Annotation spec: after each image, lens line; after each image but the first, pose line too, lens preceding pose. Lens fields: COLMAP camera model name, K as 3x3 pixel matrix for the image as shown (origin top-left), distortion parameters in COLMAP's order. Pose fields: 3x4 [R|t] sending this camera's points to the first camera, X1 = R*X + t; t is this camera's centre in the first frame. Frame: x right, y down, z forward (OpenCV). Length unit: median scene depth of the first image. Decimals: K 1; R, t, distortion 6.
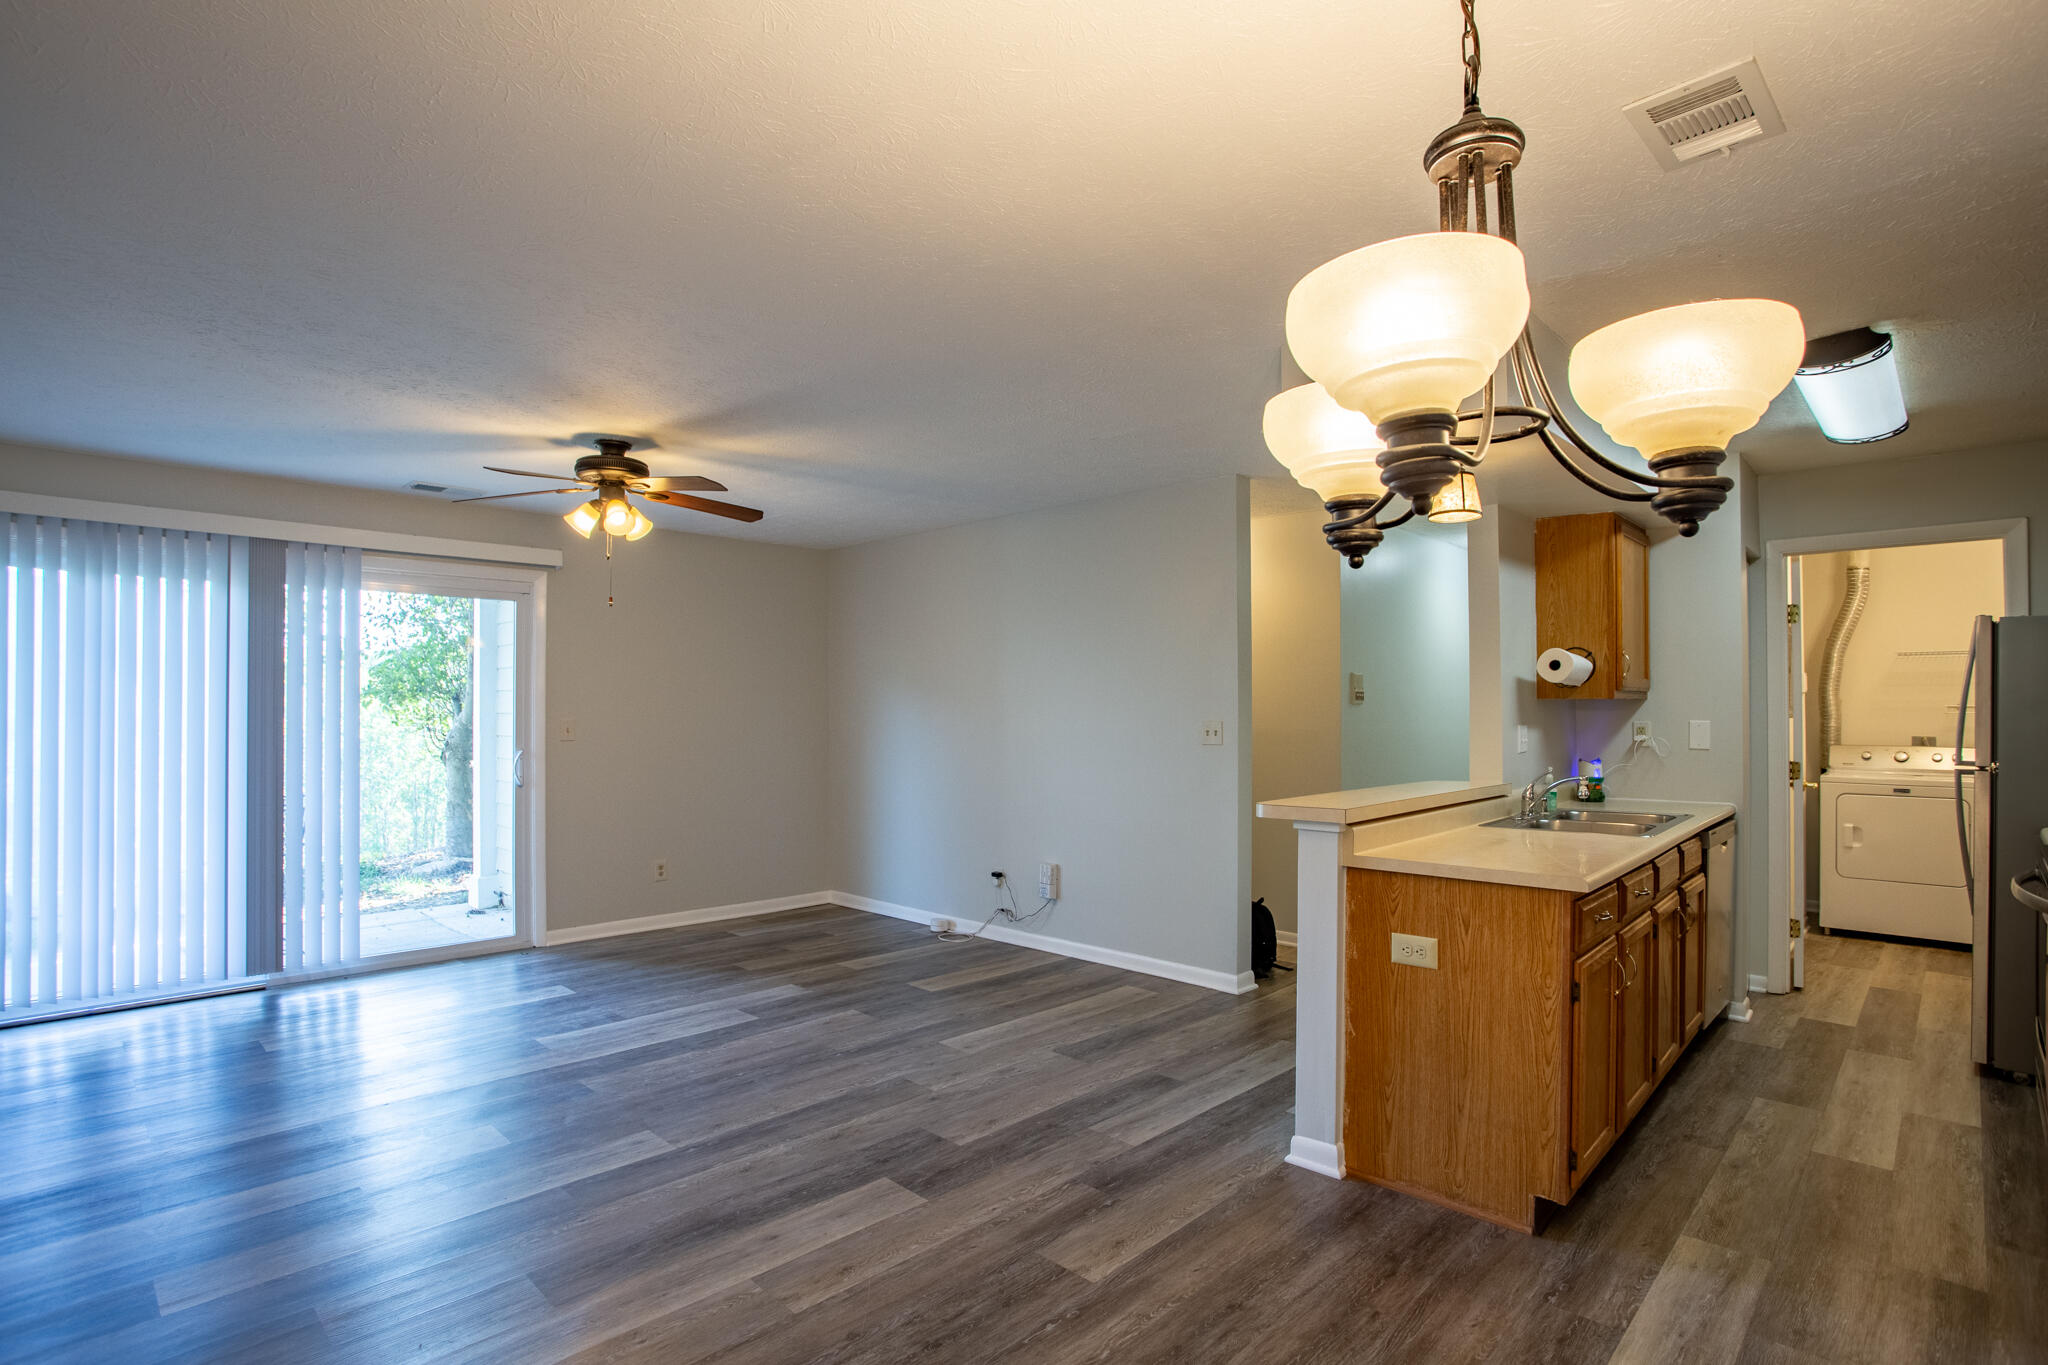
lens RADIAL K [[993.1, 0, 1024.0], [0, 993.1, 682.5], [0, 0, 1]] dist [-0.075270, 0.034335]
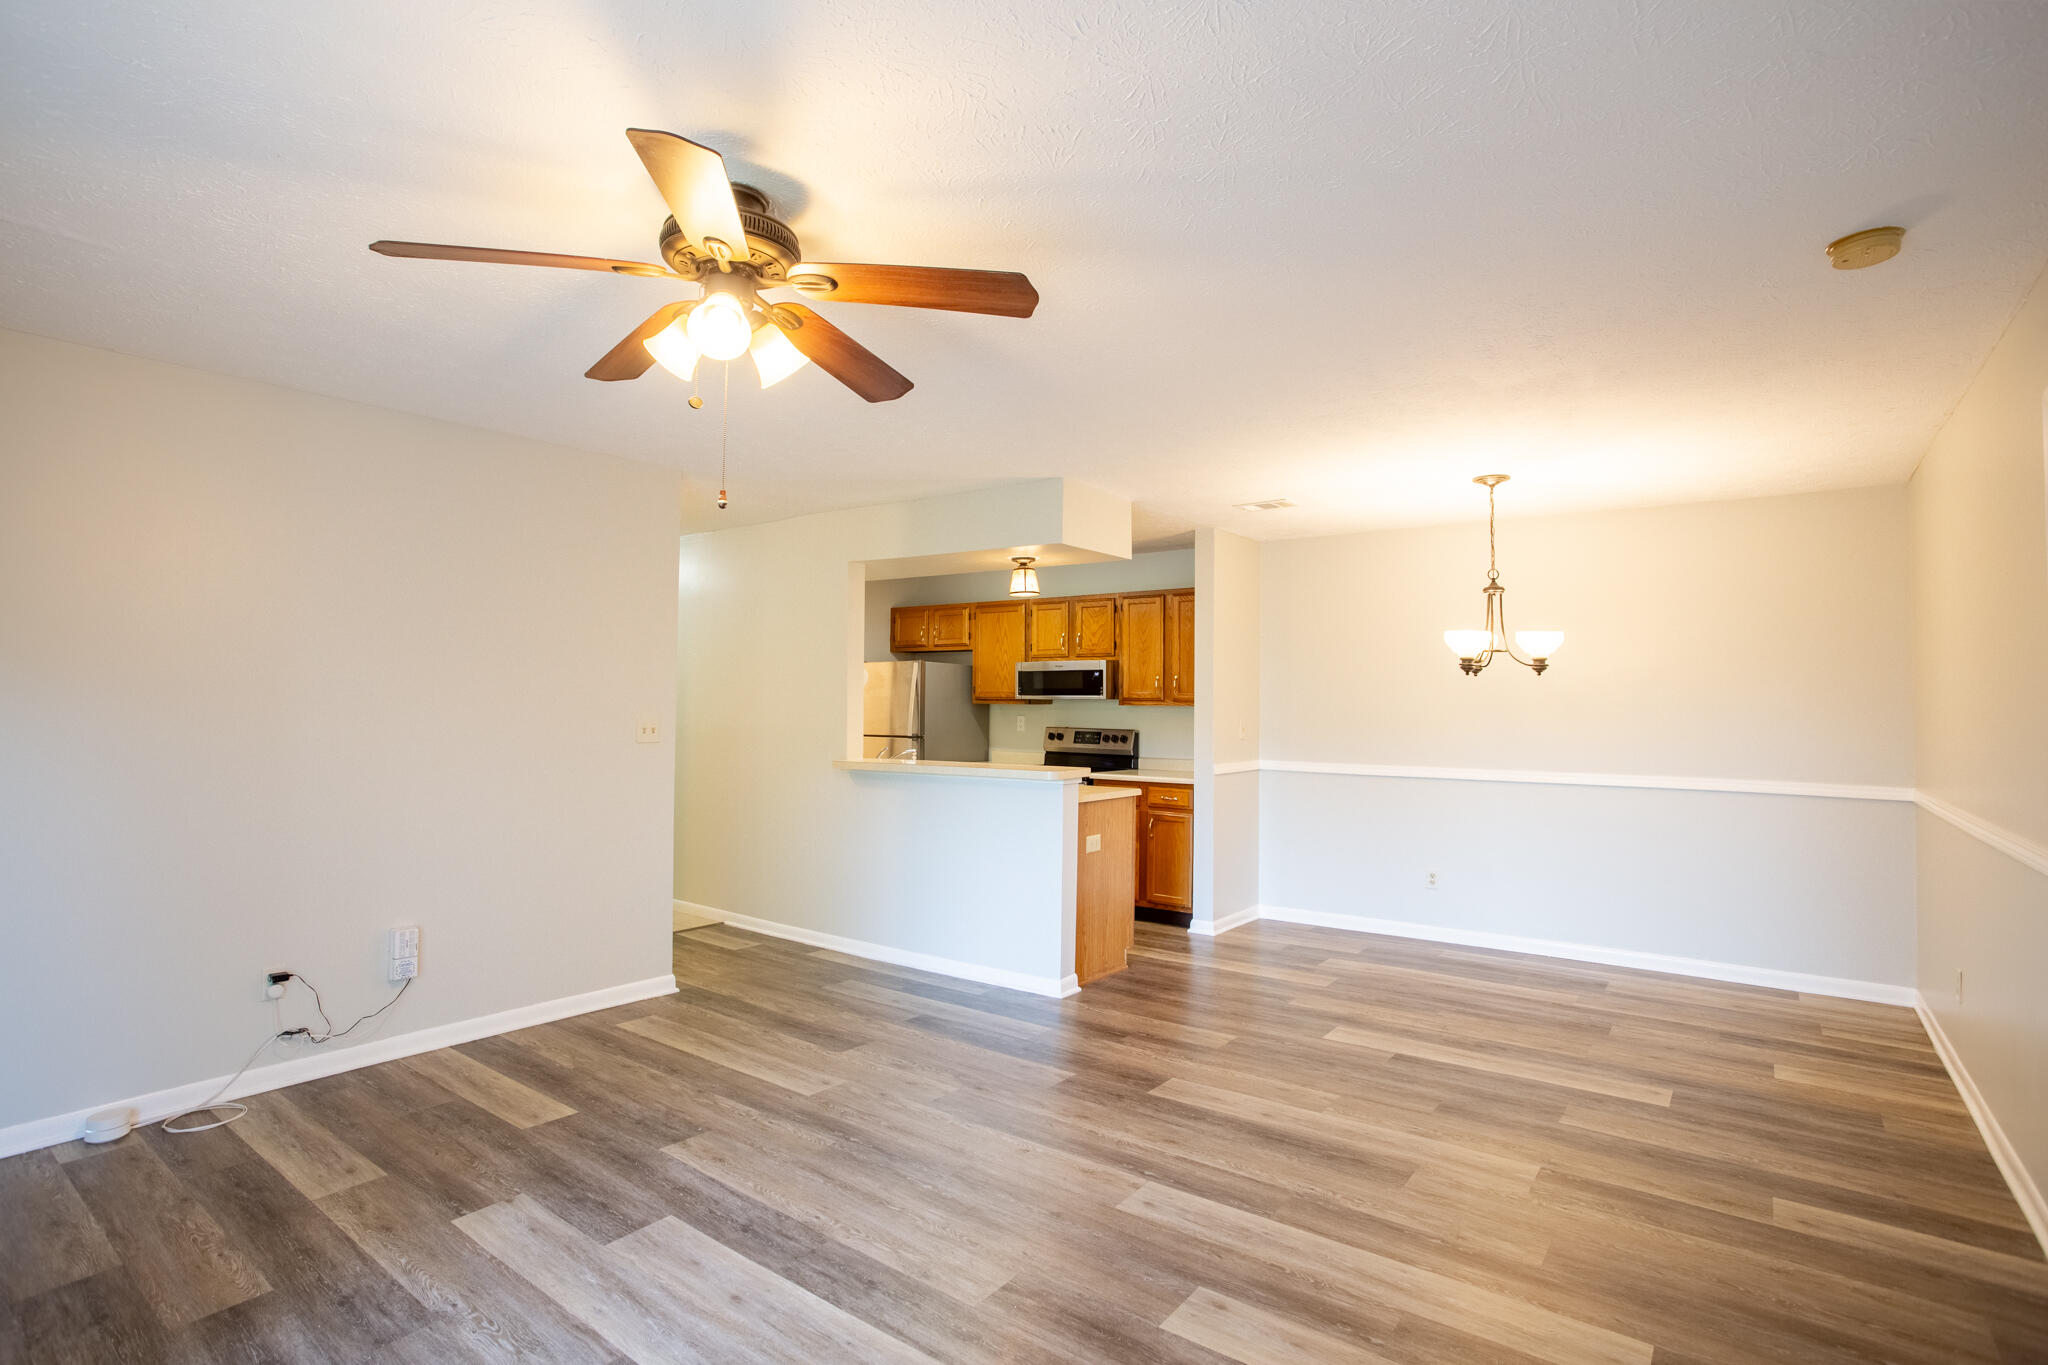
lens RADIAL K [[1014.9, 0, 1019.3], [0, 1014.9, 713.1], [0, 0, 1]] dist [-0.080920, 0.038491]
pose [[-0.116841, -0.007385, 0.993123, -1.085149], [-0.033663, 0.999427, 0.003471, 0.036873], [-0.992580, -0.033026, -0.117022, 1.066204]]
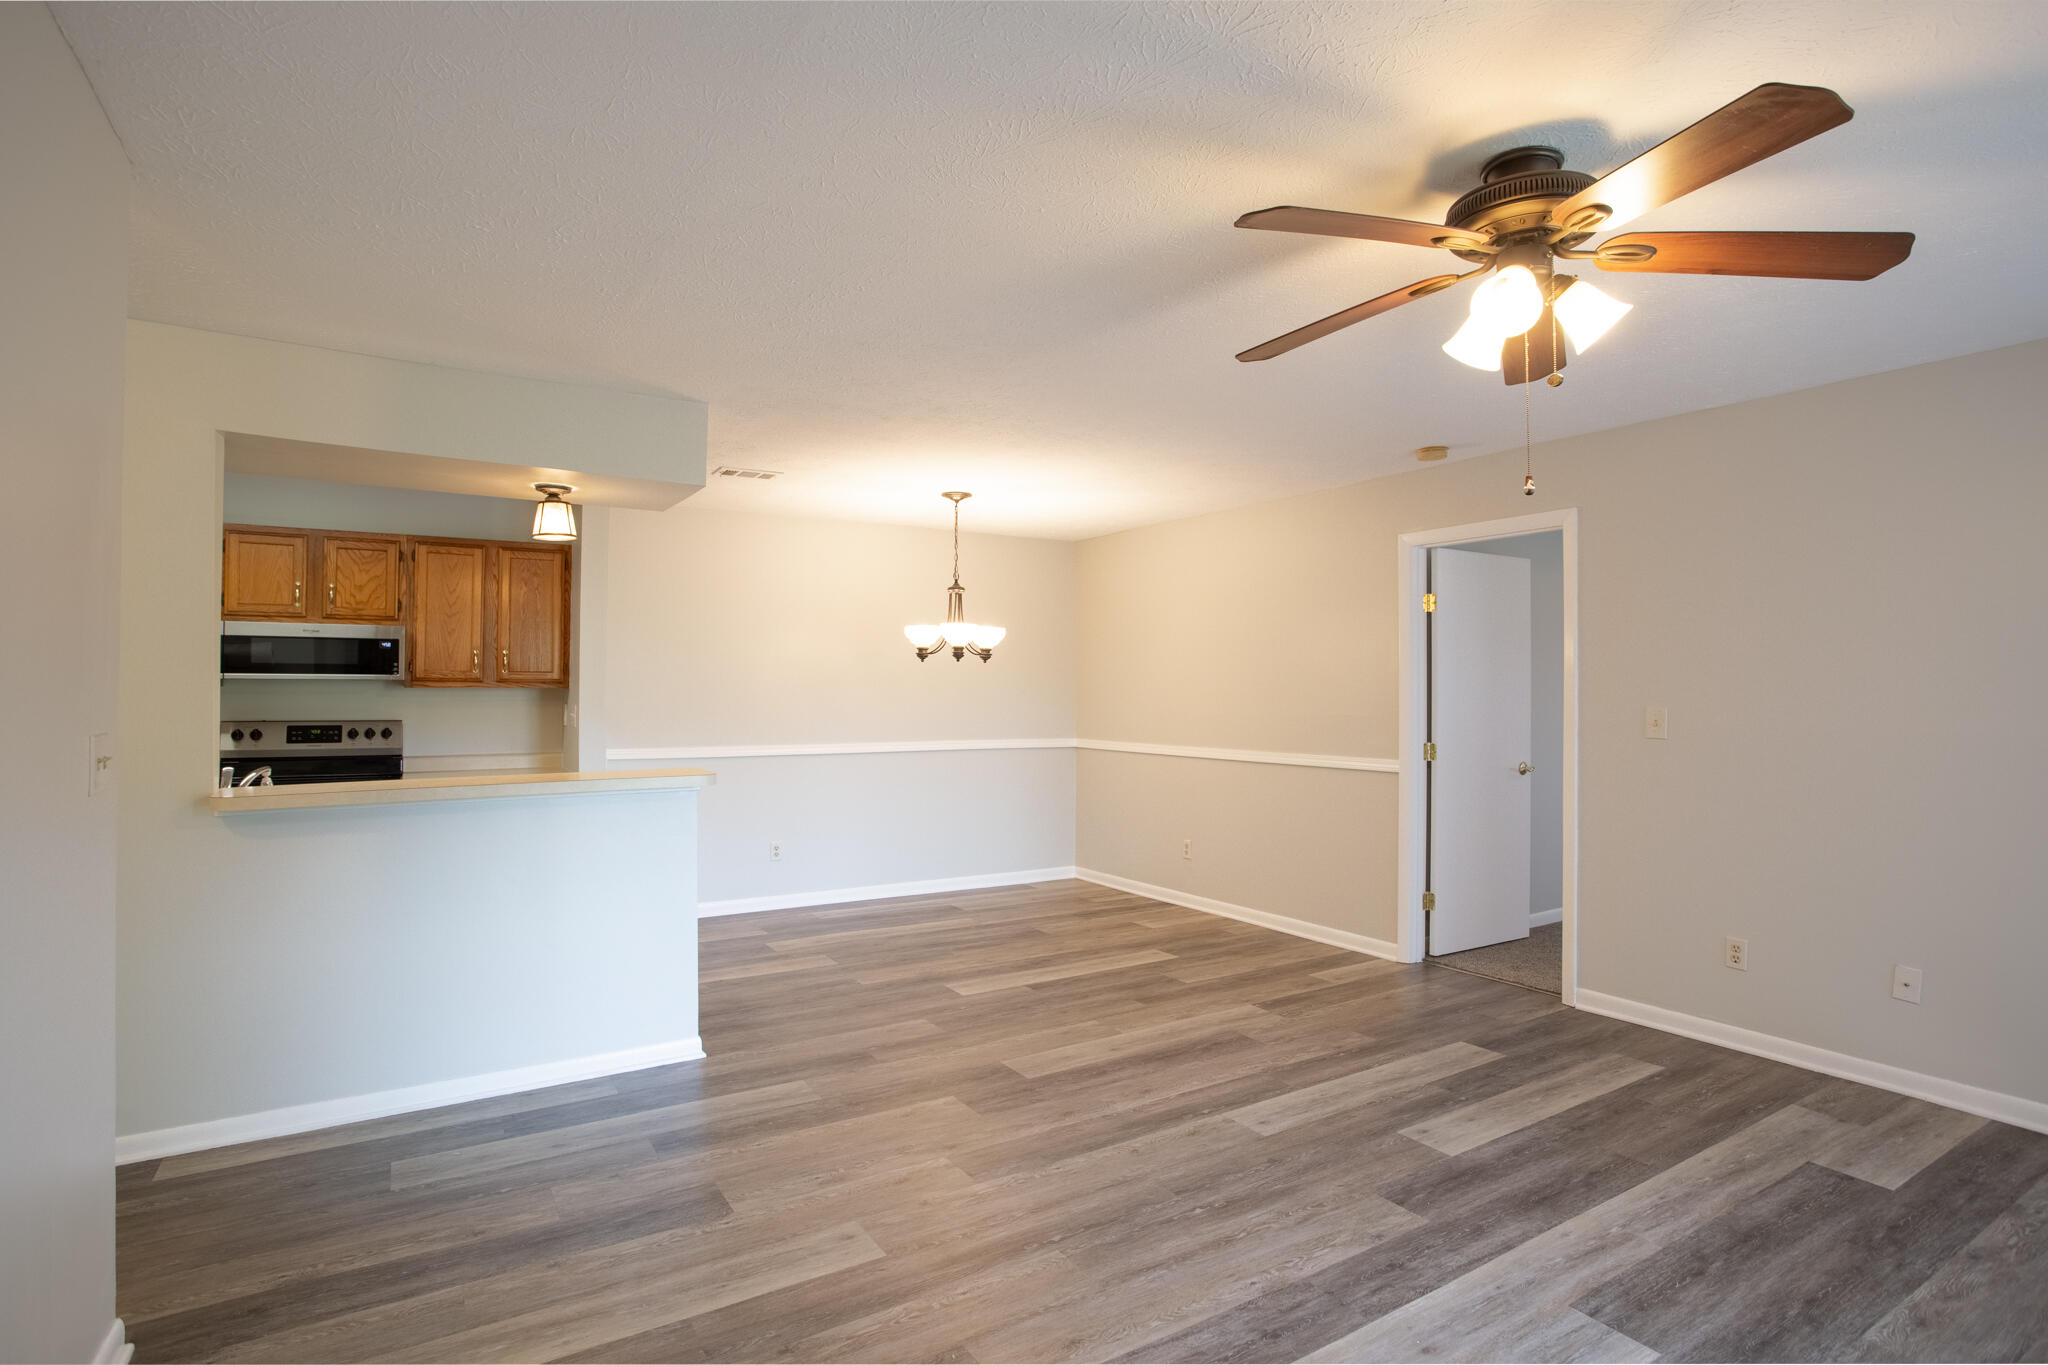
lens RADIAL K [[993.1, 0, 1024.0], [0, 993.1, 682.5], [0, 0, 1]] dist [-0.075270, 0.034335]
pose [[-0.968570, -0.000824, 0.248742, -0.353119], [-0.009001, 0.999456, -0.031738, 0.050830], [-0.248580, -0.032979, -0.968050, 1.768481]]
